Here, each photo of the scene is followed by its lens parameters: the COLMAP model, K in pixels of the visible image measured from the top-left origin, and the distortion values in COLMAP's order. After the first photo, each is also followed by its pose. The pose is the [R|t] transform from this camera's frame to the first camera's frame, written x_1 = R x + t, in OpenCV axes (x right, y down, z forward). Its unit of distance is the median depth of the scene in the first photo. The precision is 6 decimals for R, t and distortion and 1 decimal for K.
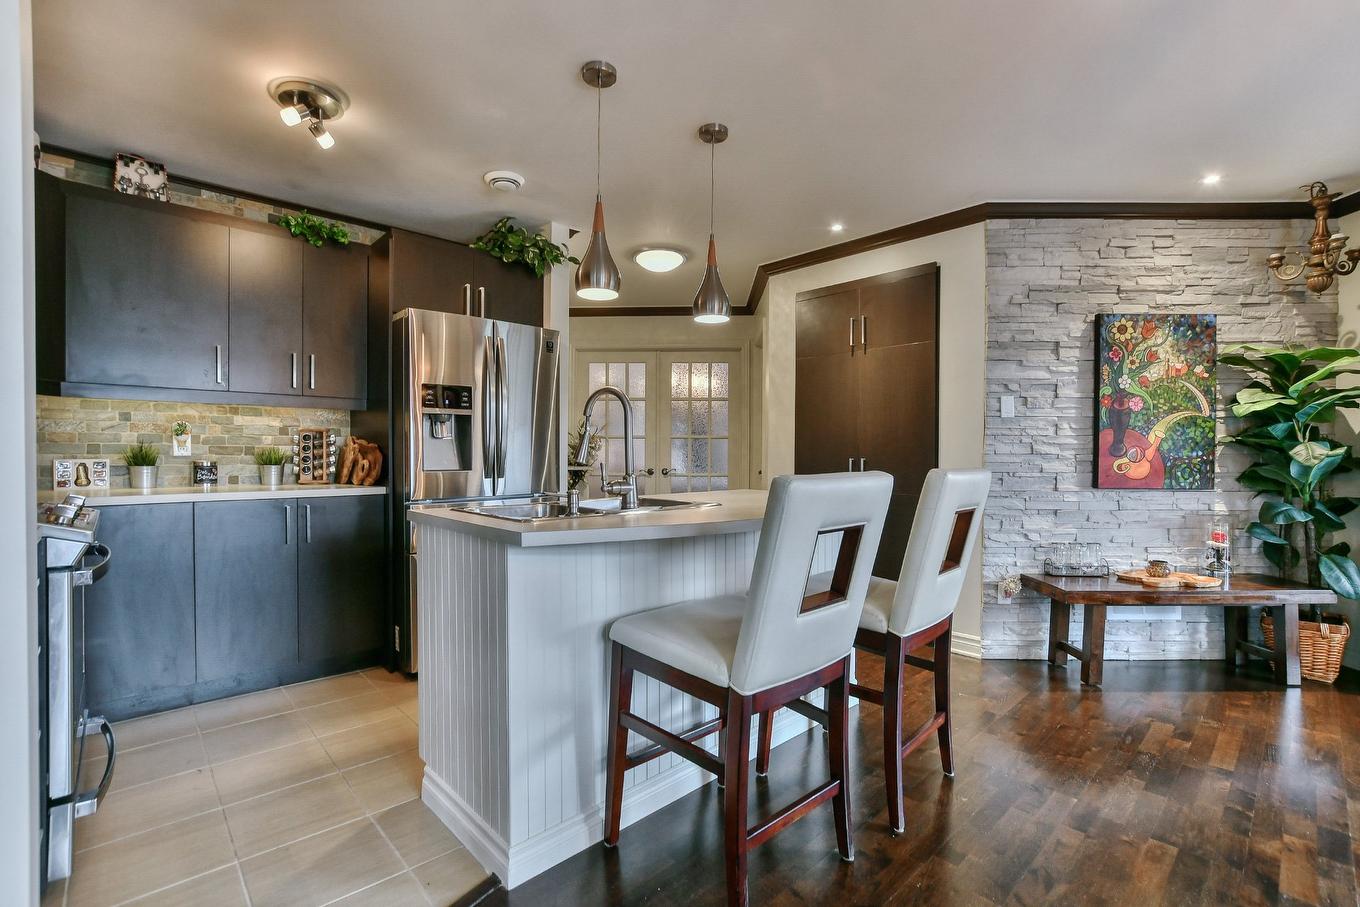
lens RADIAL K [[614.1, 0, 681.2], [0, 614.1, 460.2], [0, 0, 1]] dist [-0.015984, 0.001171]
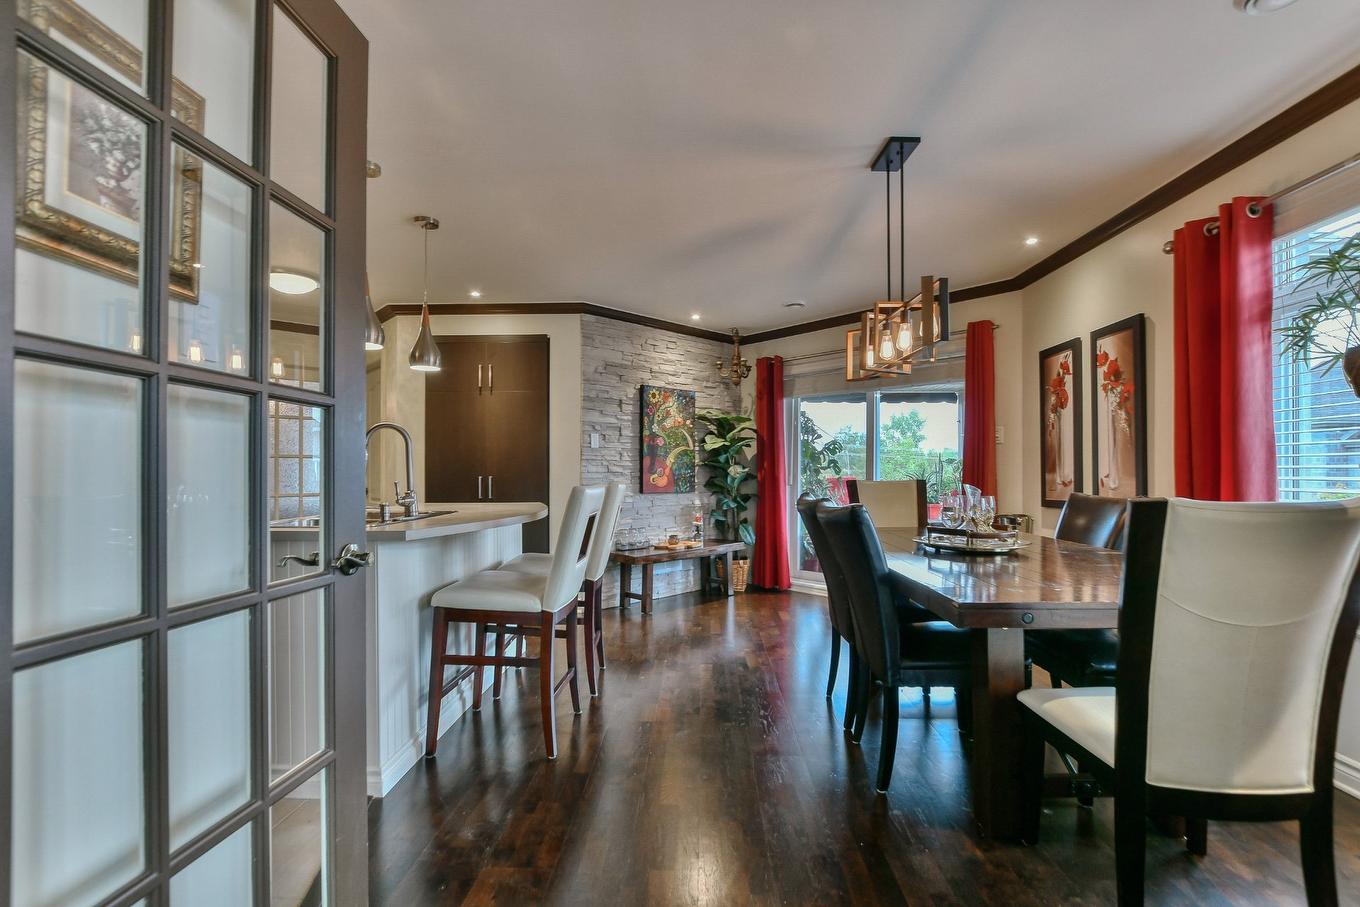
lens RADIAL K [[612.8, 0, 696.7], [0, 612.8, 469.5], [0, 0, 1]] dist [-0.002229, 0.000341]
pose [[0.697263, -0.003297, 0.716808, -0.374663], [0.012289, 0.999897, -0.007356, -0.003216], [-0.716710, 0.013938, 0.697232, -0.226833]]
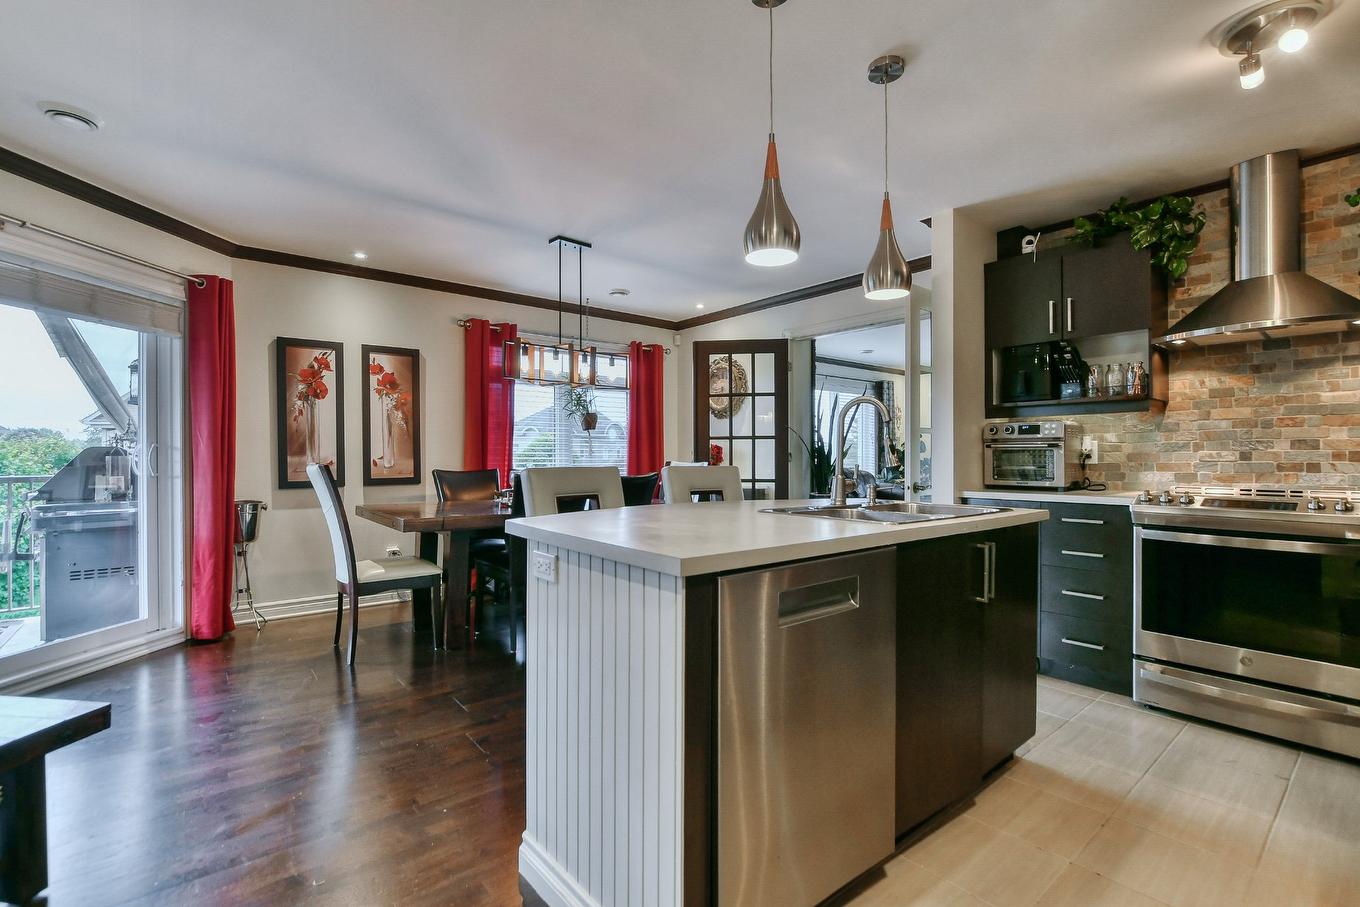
lens RADIAL K [[596.7, 0, 685.7], [0, 596.7, 456.7], [0, 0, 1]] dist [-0.015206, -0.000235]
pose [[-0.996644, -0.004574, 0.081732, 0.059611], [-0.003801, 0.999947, 0.009610, -0.009641], [-0.081771, 0.009267, -0.996608, 1.296843]]
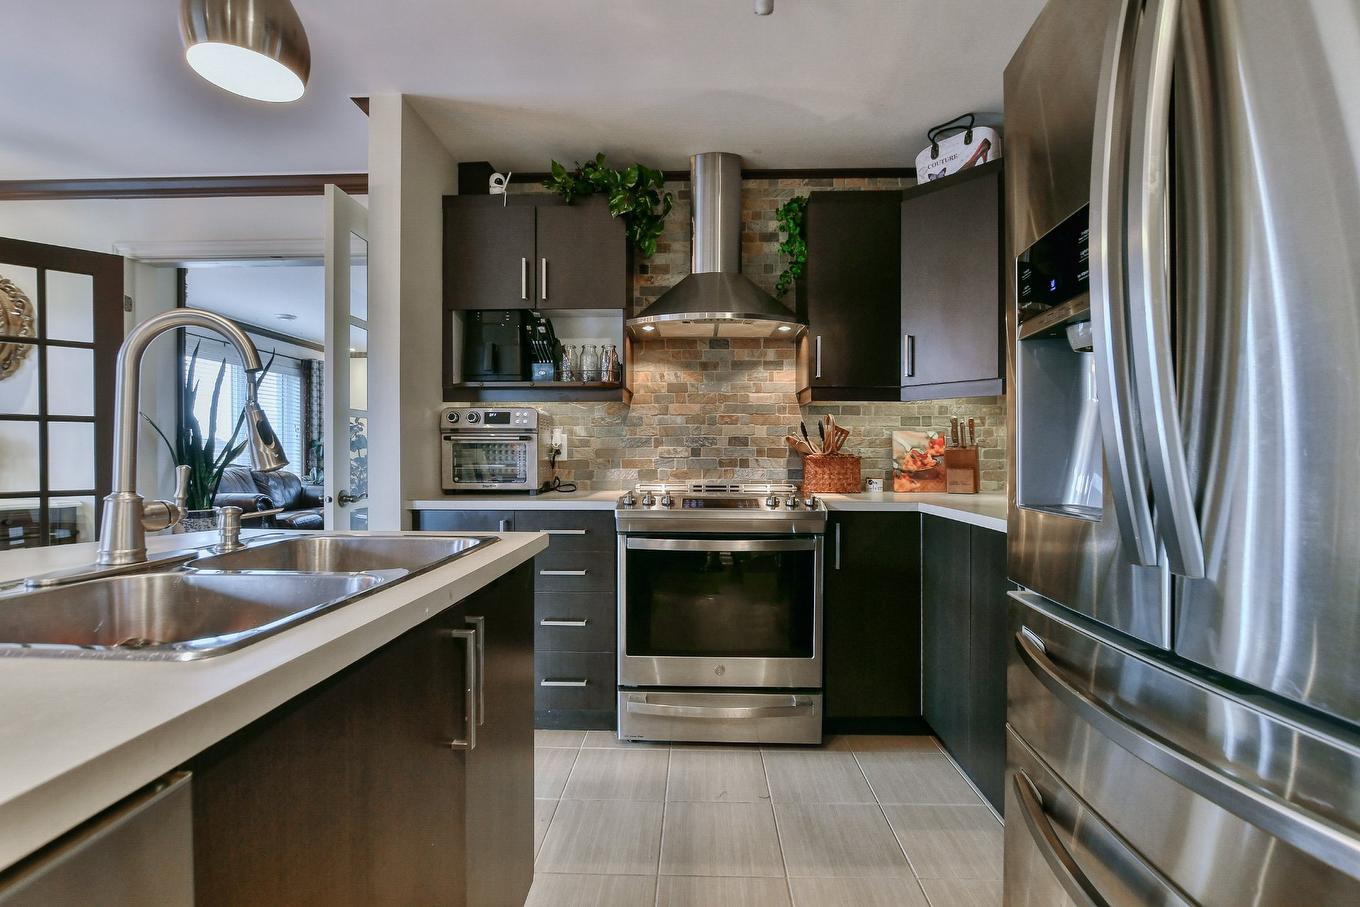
lens RADIAL K [[596.7, 0, 685.7], [0, 596.7, 456.7], [0, 0, 1]] dist [-0.015206, -0.000235]
pose [[-0.703755, -0.003050, -0.710436, -0.041904], [-0.011344, 0.999912, 0.006945, -0.005121], [0.710352, 0.012947, -0.703728, 1.009843]]
